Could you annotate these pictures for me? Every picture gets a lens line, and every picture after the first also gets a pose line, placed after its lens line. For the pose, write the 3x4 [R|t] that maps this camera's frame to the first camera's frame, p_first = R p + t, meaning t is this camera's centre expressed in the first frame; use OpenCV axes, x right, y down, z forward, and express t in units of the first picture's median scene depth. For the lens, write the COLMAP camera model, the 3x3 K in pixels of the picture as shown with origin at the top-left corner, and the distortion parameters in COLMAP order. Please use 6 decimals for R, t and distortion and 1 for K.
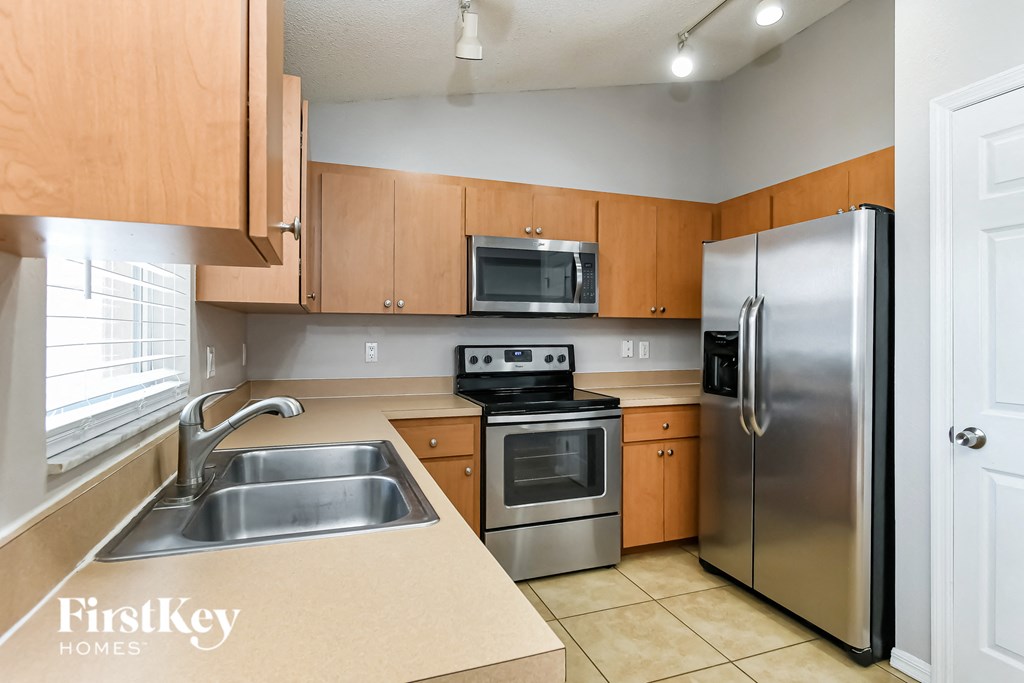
lens RADIAL K [[538.3, 0, 512.0], [0, 538.3, 341.5], [0, 0, 1]] dist [-0.000735, 0.000076]
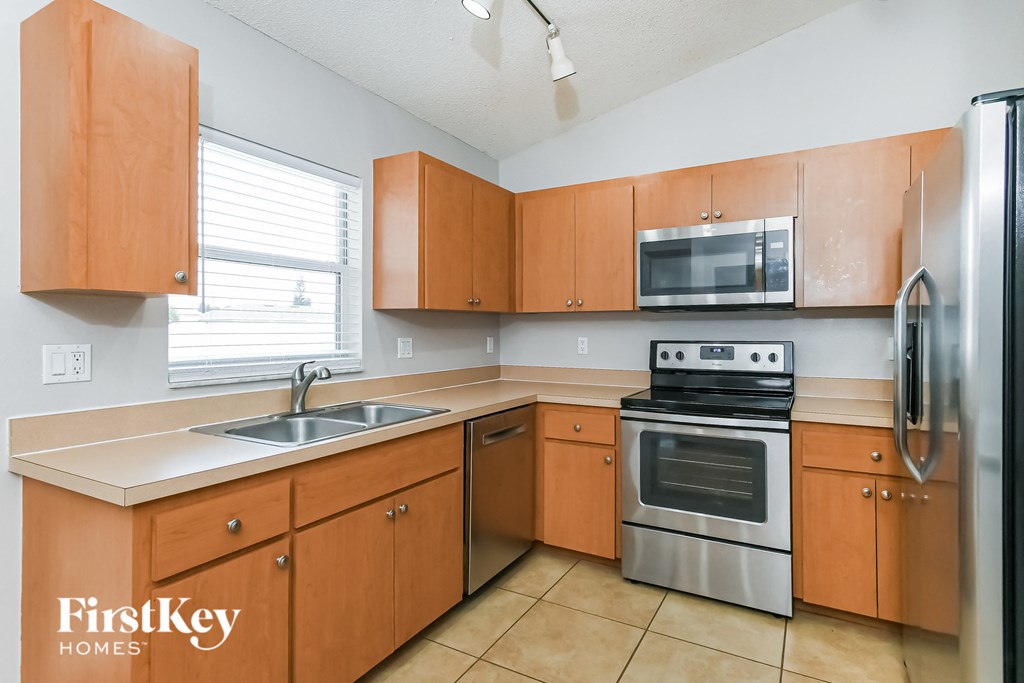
lens RADIAL K [[521.3, 0, 513.6], [0, 521.3, 337.8], [0, 0, 1]] dist [0.017652, 0.000249]
pose [[0.649382, 0.007743, -0.760423, 0.503859], [-0.007084, 0.999966, 0.004133, -0.000182], [0.760429, 0.002703, 0.649415, 0.176892]]
